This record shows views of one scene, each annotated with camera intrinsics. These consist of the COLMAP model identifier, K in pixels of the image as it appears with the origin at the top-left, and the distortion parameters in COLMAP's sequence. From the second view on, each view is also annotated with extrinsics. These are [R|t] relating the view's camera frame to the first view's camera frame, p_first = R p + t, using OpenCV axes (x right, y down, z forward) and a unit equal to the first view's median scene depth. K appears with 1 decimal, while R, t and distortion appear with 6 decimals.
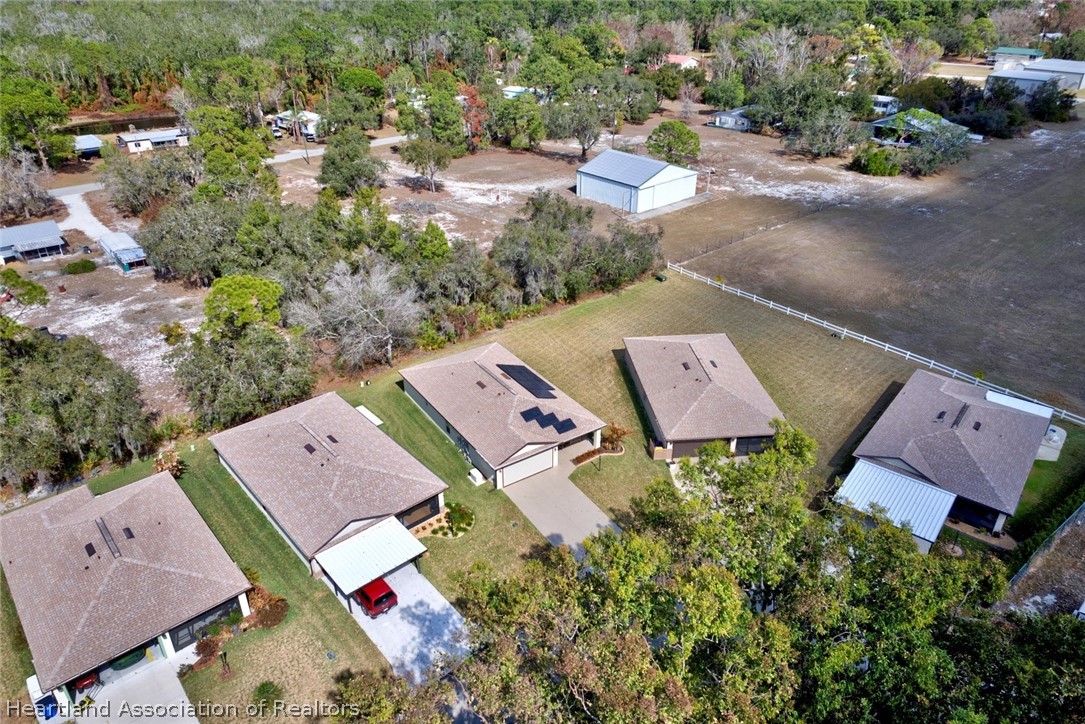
lens RADIAL K [[725.9, 0, 542.5], [0, 725.9, 362.0], [0, 0, 1]] dist [0.066309, -0.040375]
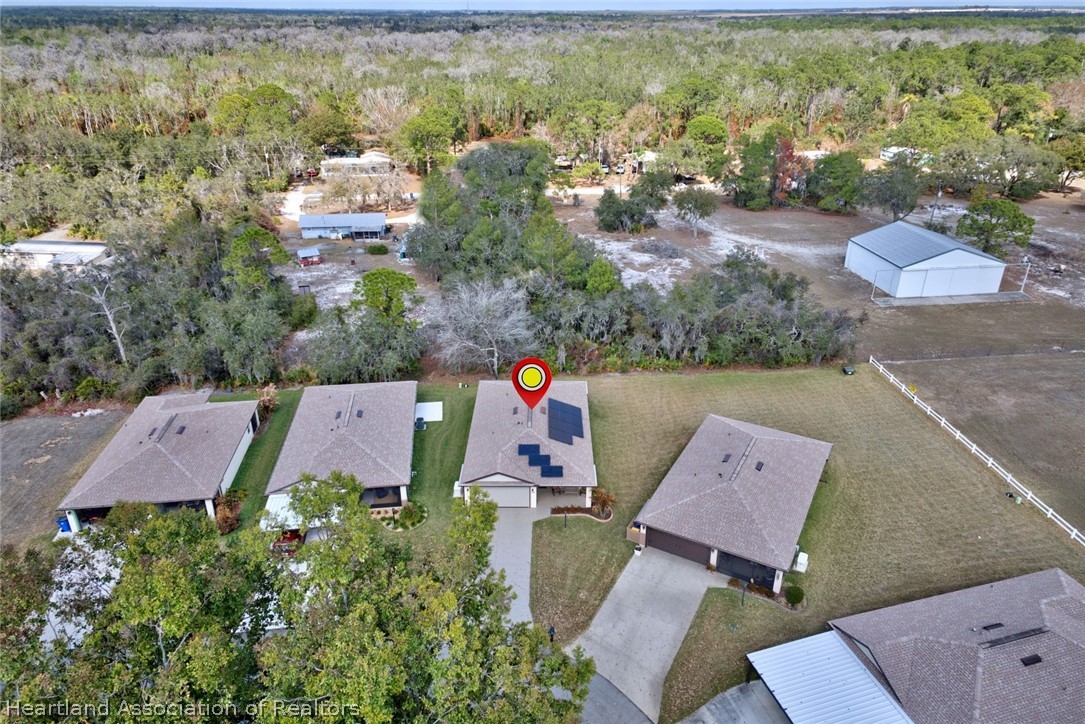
lens RADIAL K [[725.9, 0, 542.5], [0, 725.9, 362.0], [0, 0, 1]] dist [0.066309, -0.040375]
pose [[0.823090, 0.243292, -0.513158, 0.405078], [-0.274090, 0.961567, 0.016253, -0.054446], [0.497390, 0.127274, 0.858140, 0.117055]]
